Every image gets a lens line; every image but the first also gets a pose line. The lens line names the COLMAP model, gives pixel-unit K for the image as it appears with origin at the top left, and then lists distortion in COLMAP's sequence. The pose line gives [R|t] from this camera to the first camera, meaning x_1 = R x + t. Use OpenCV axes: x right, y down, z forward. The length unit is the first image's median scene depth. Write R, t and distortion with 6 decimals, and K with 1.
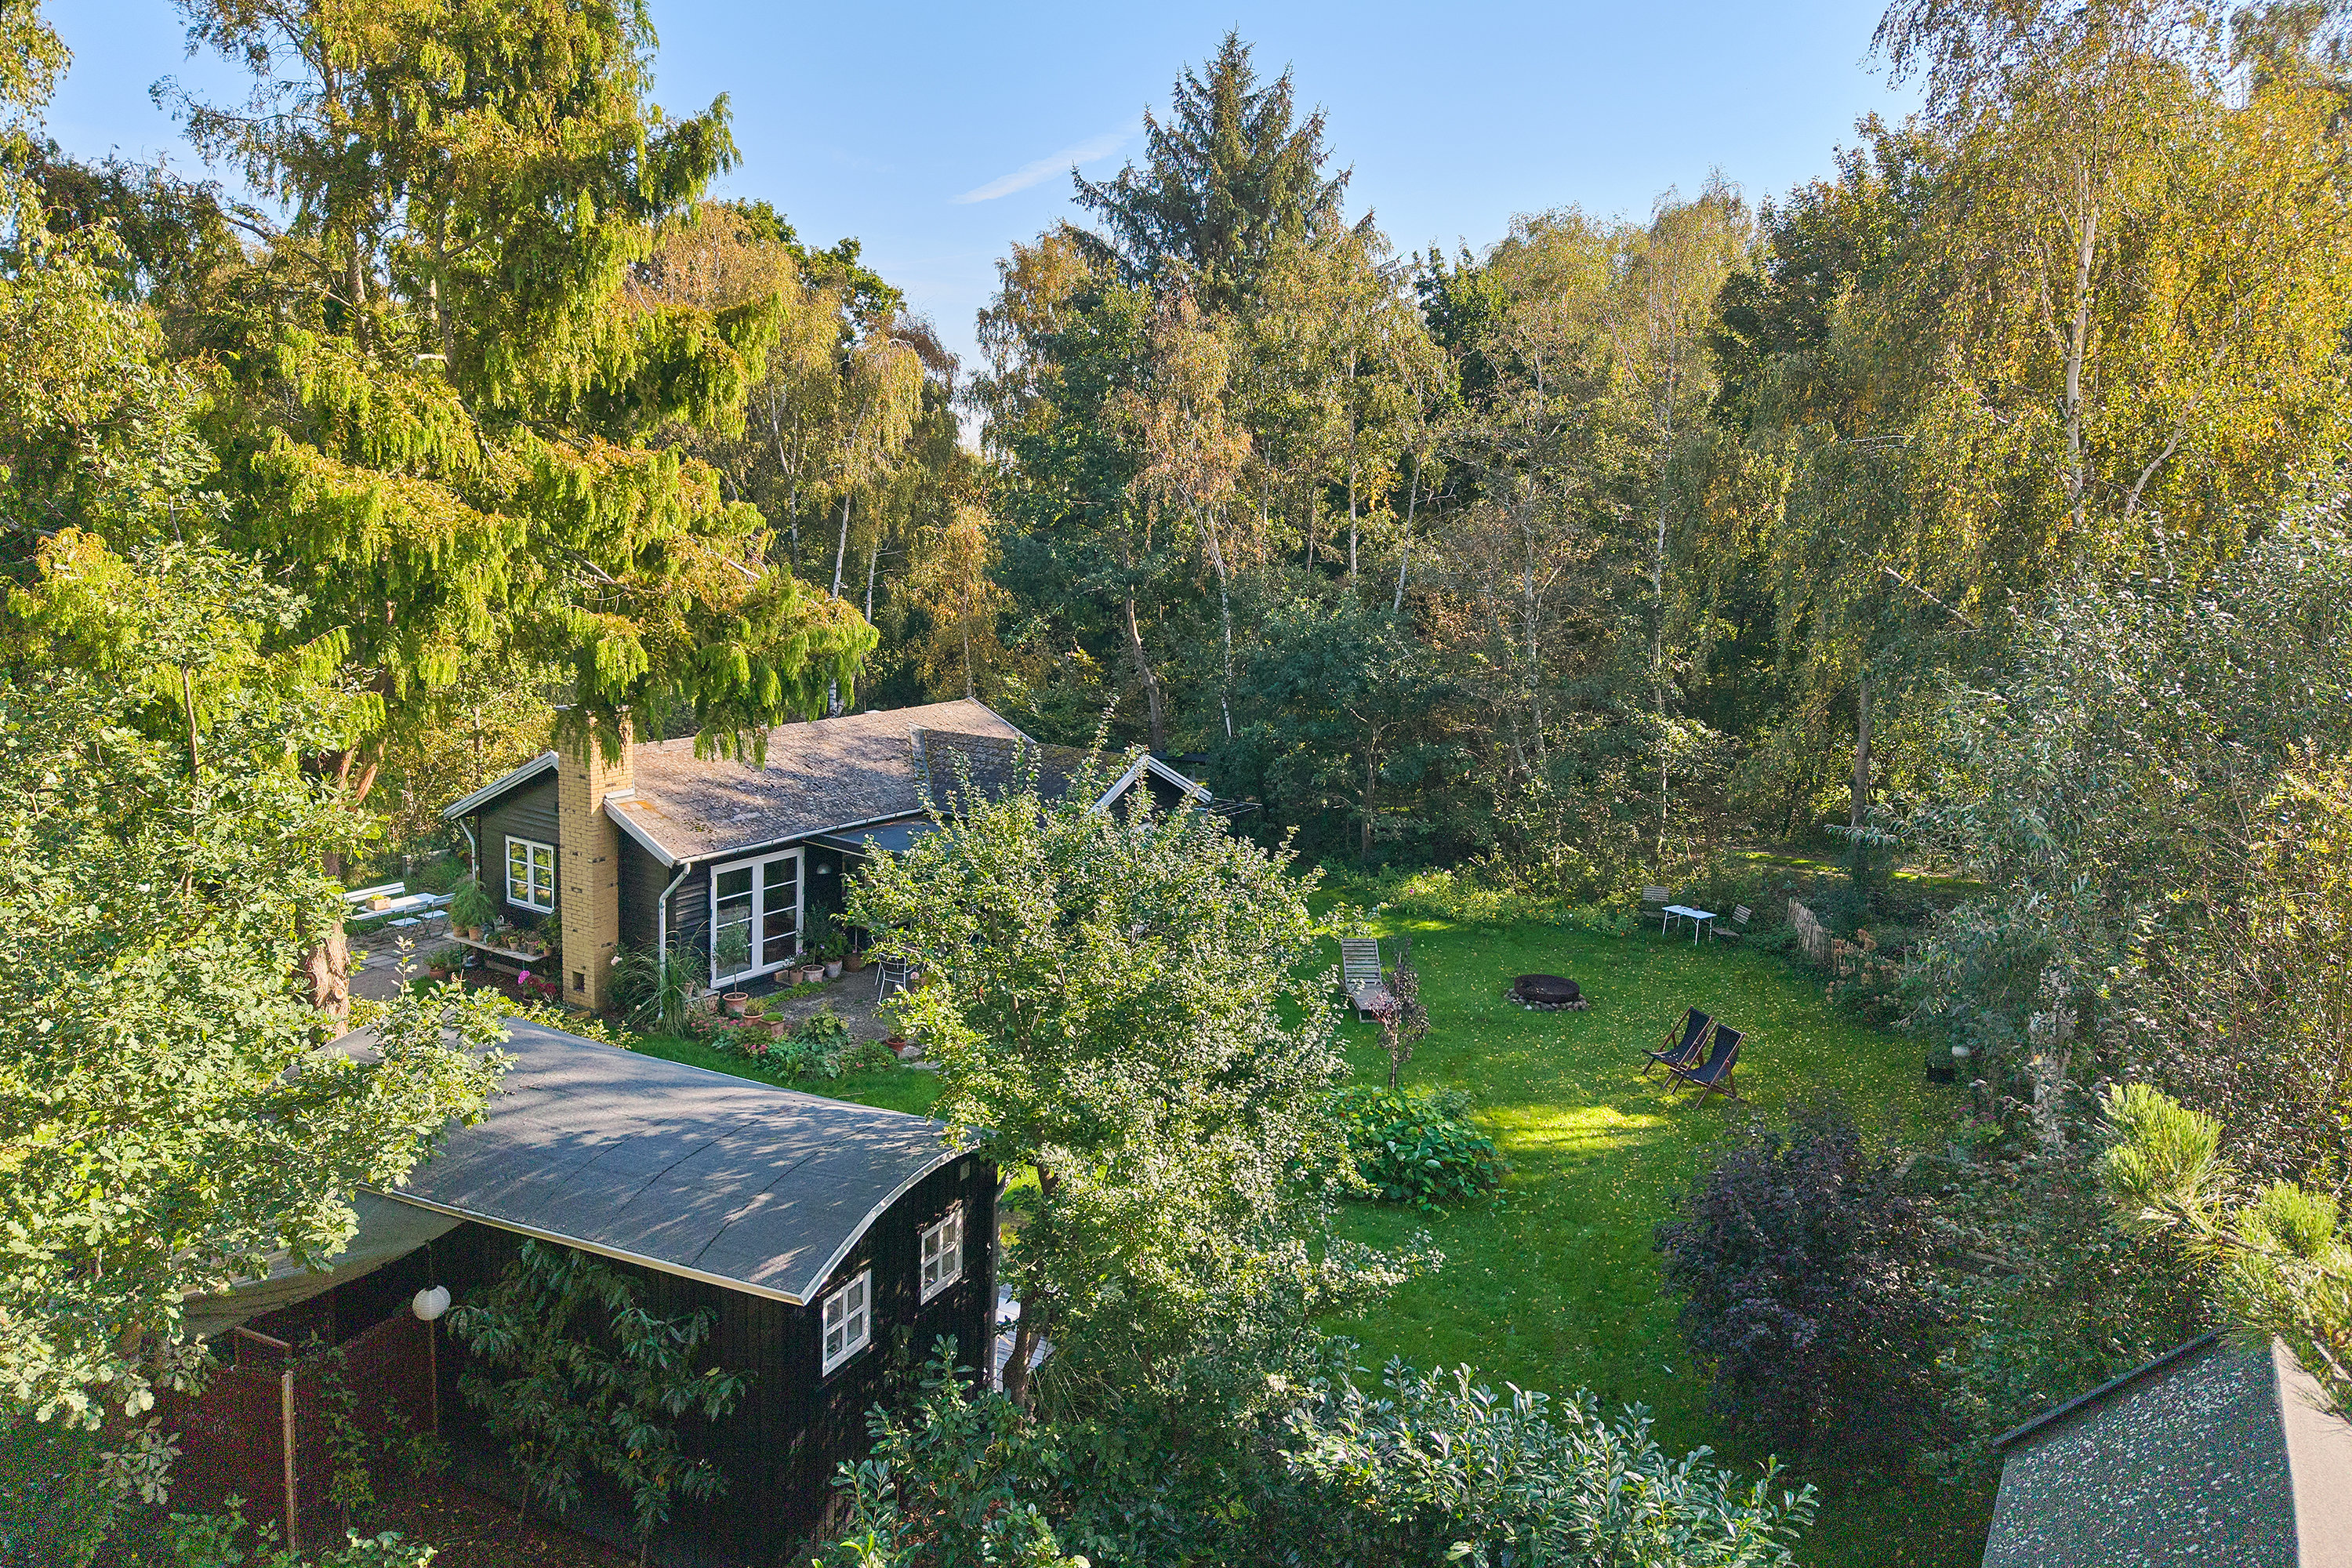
lens RADIAL K [[1558.8, 0, 1162.7], [0, 1558.8, 783.4], [0, 0, 1]] dist [0.050412, -0.060546]
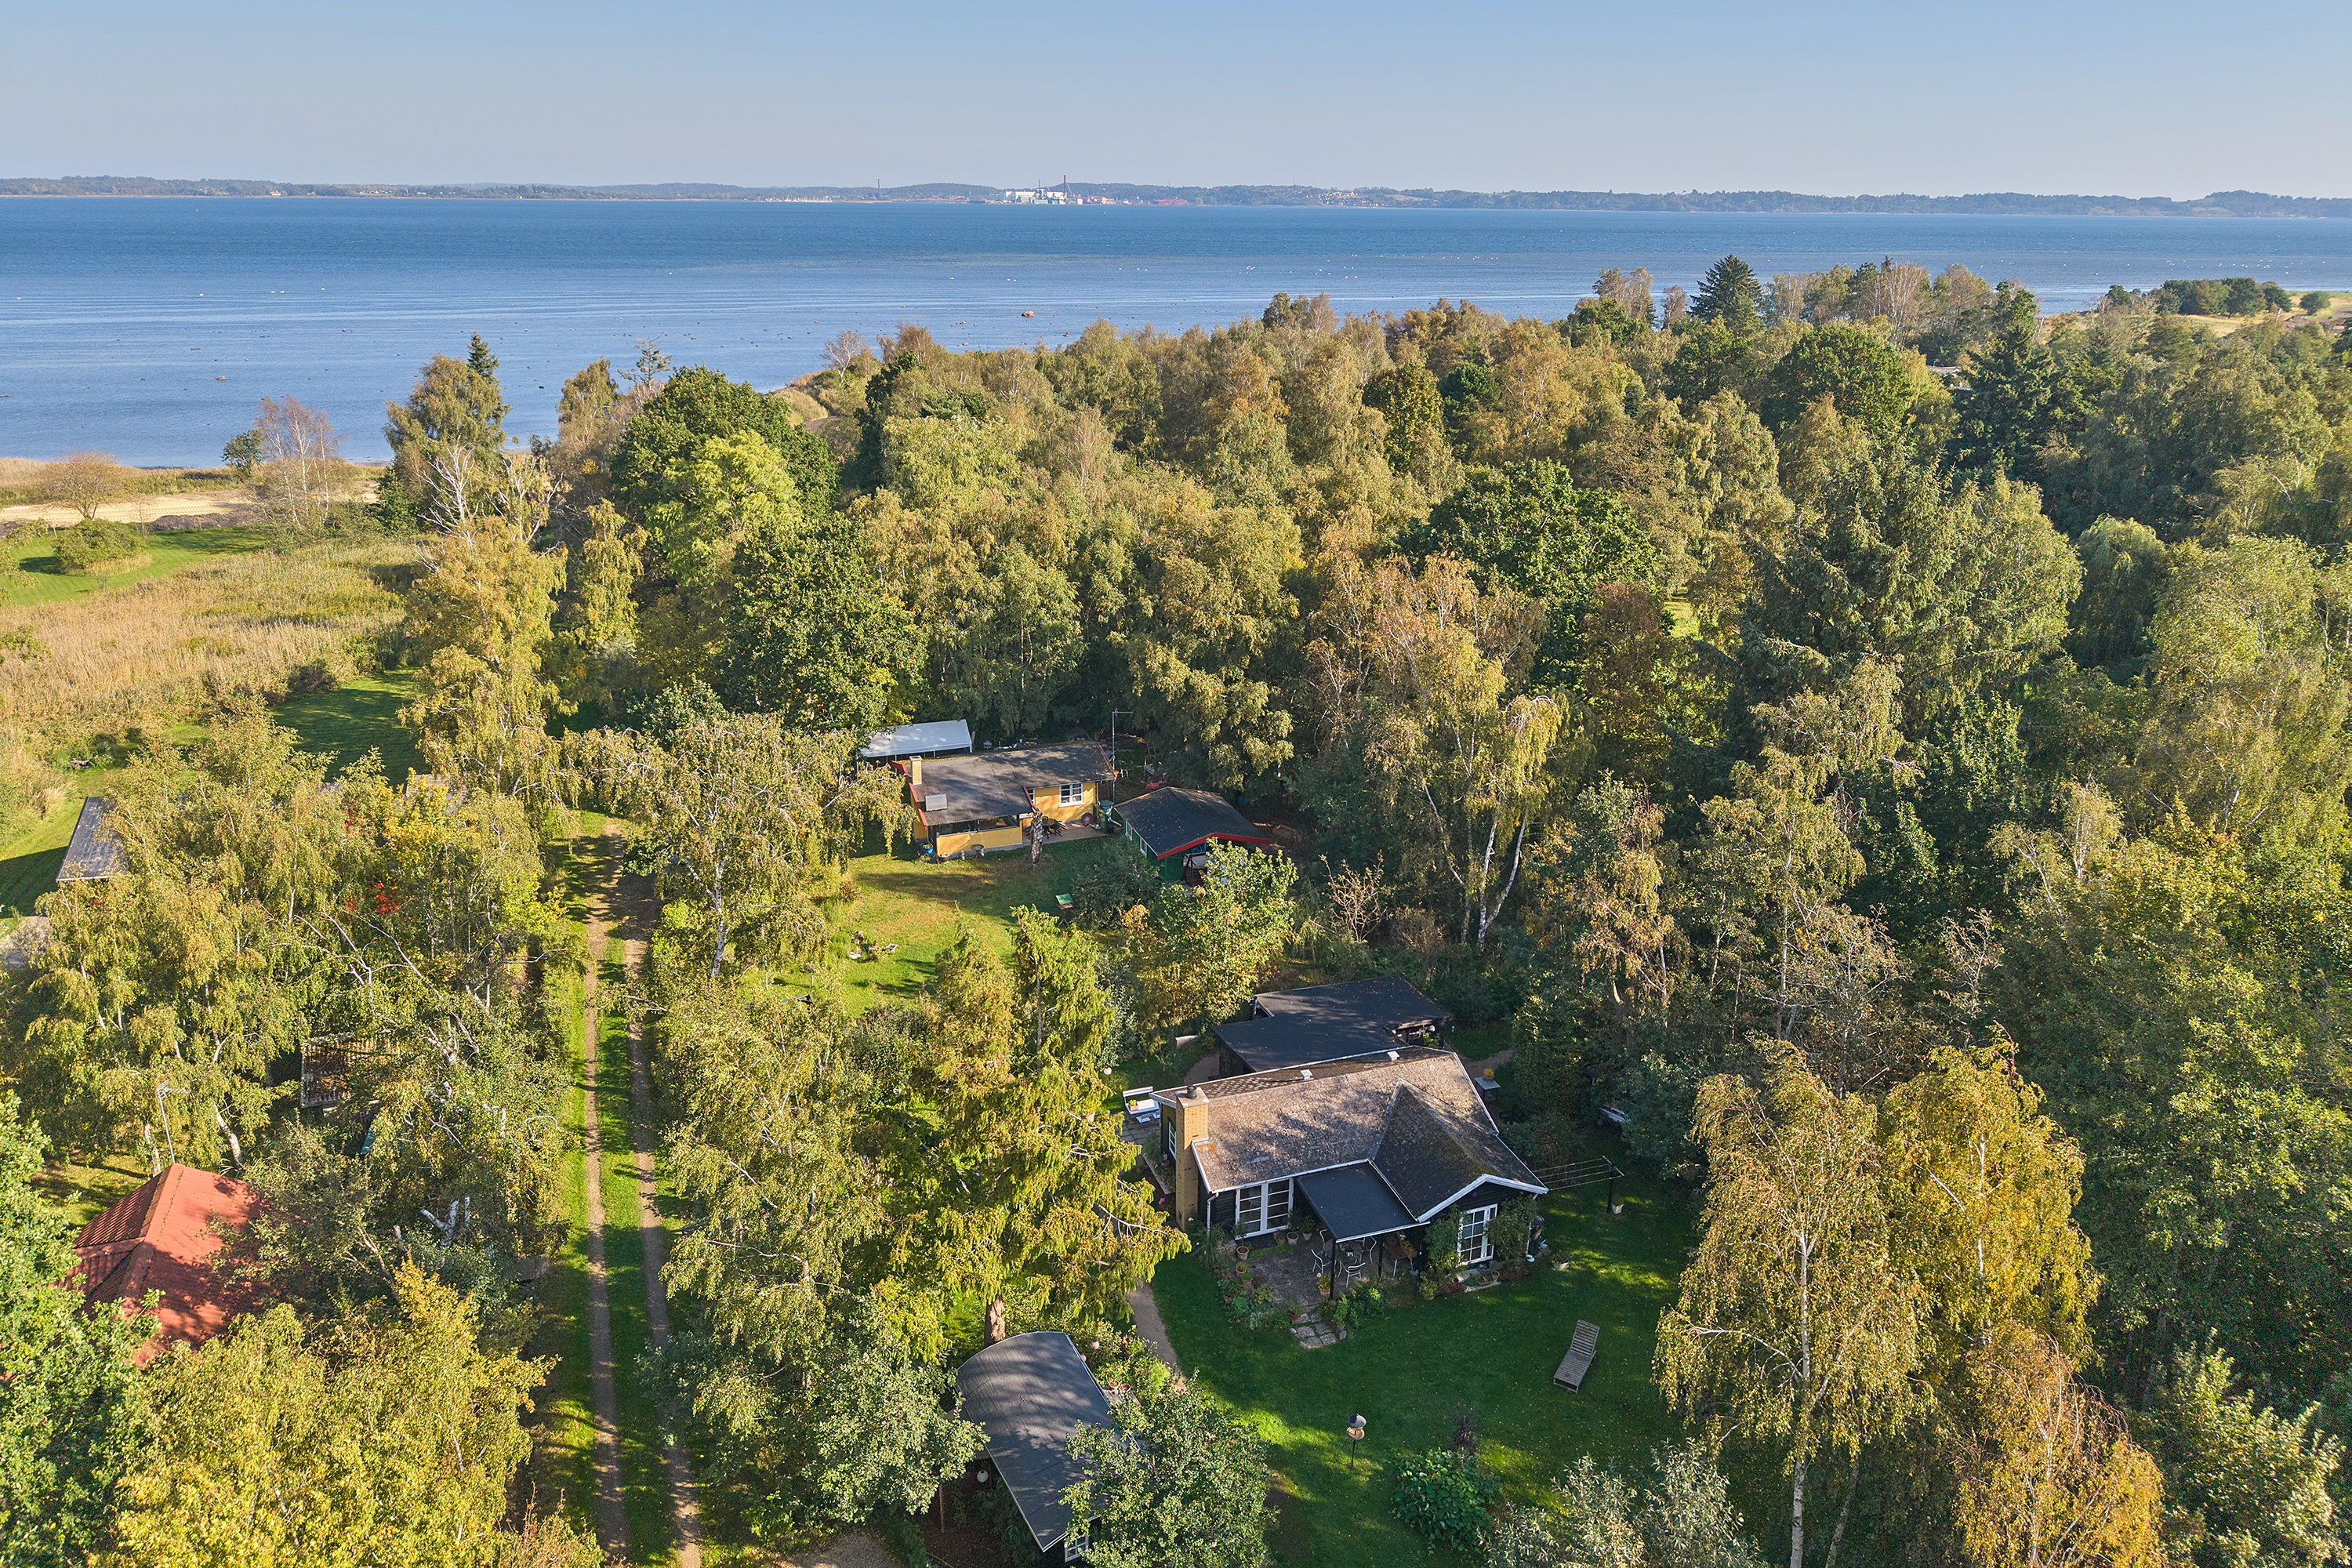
lens RADIAL K [[1558.8, 0, 1162.7], [0, 1558.8, 783.4], [0, 0, 1]] dist [0.050412, -0.060546]
pose [[0.810216, 0.201040, -0.550575, 0.586935], [-0.095278, 0.972017, 0.214719, -0.810090], [0.578335, -0.121511, 0.806699, -0.560524]]
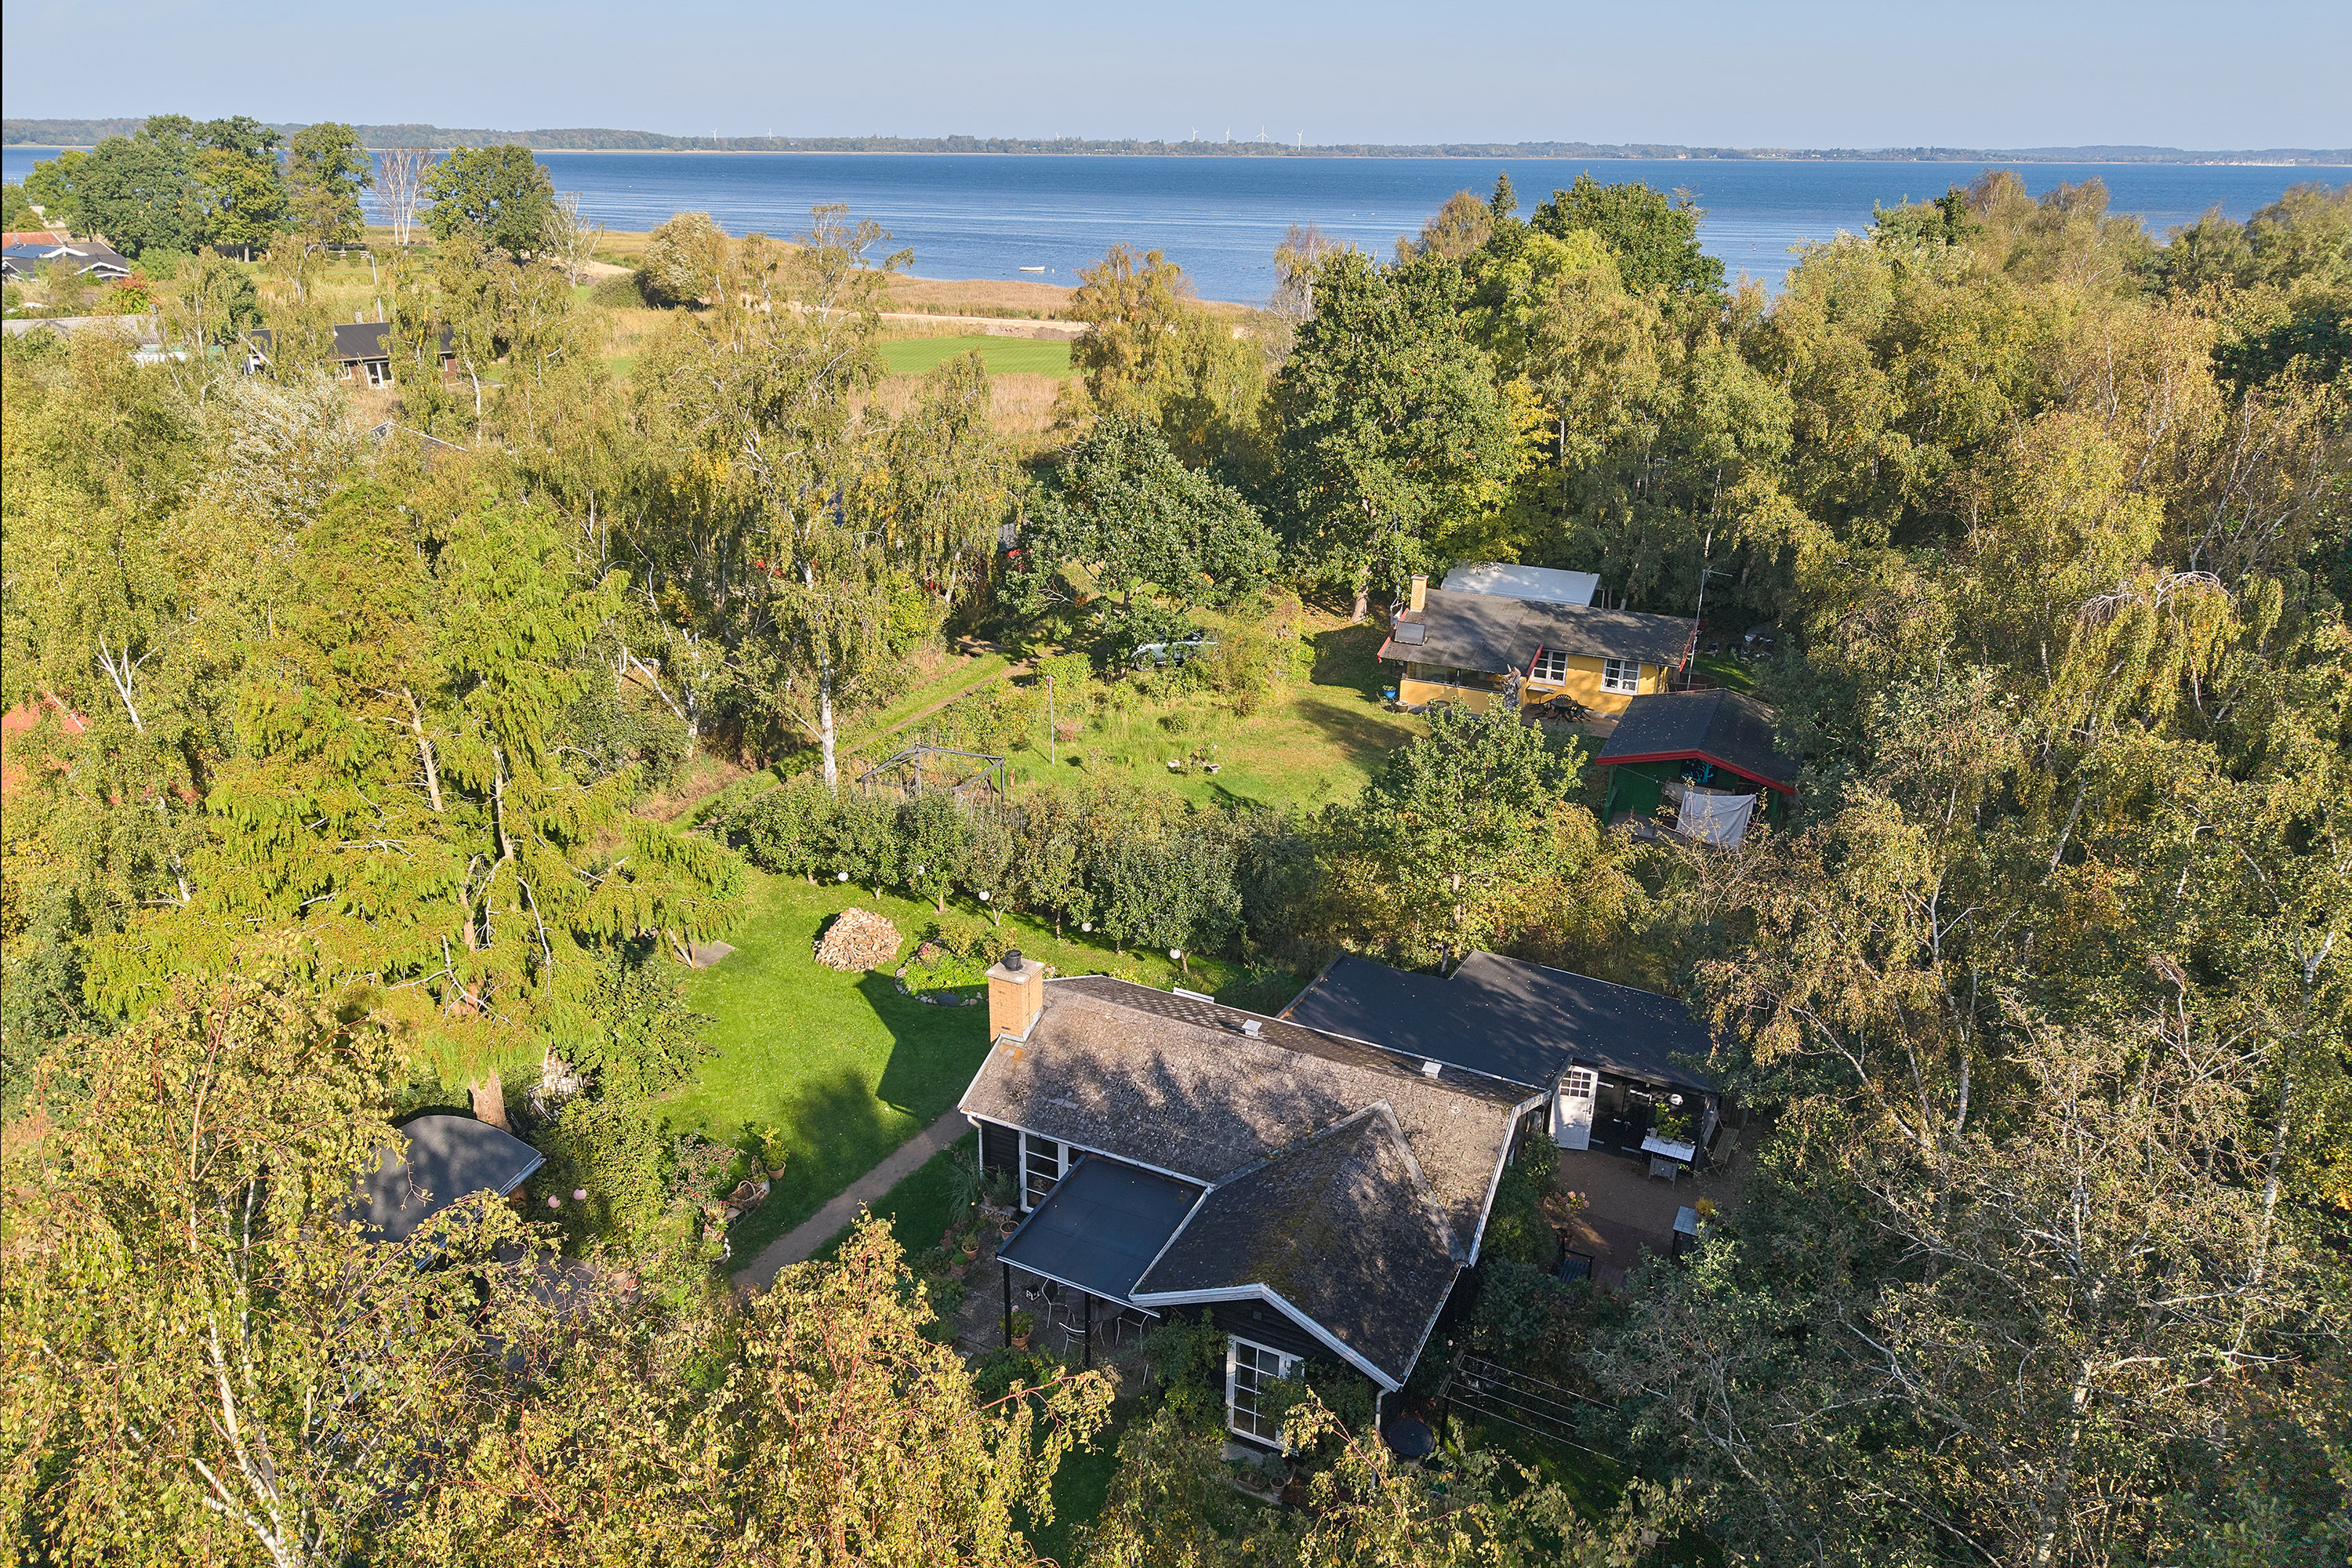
lens RADIAL K [[1558.8, 0, 1162.7], [0, 1558.8, 783.4], [0, 0, 1]] dist [0.050412, -0.060546]
pose [[0.133126, 0.354899, -0.925378, 0.719626], [-0.173484, 0.927618, 0.330800, -0.583083], [0.975798, 0.116500, 0.185059, 0.798590]]
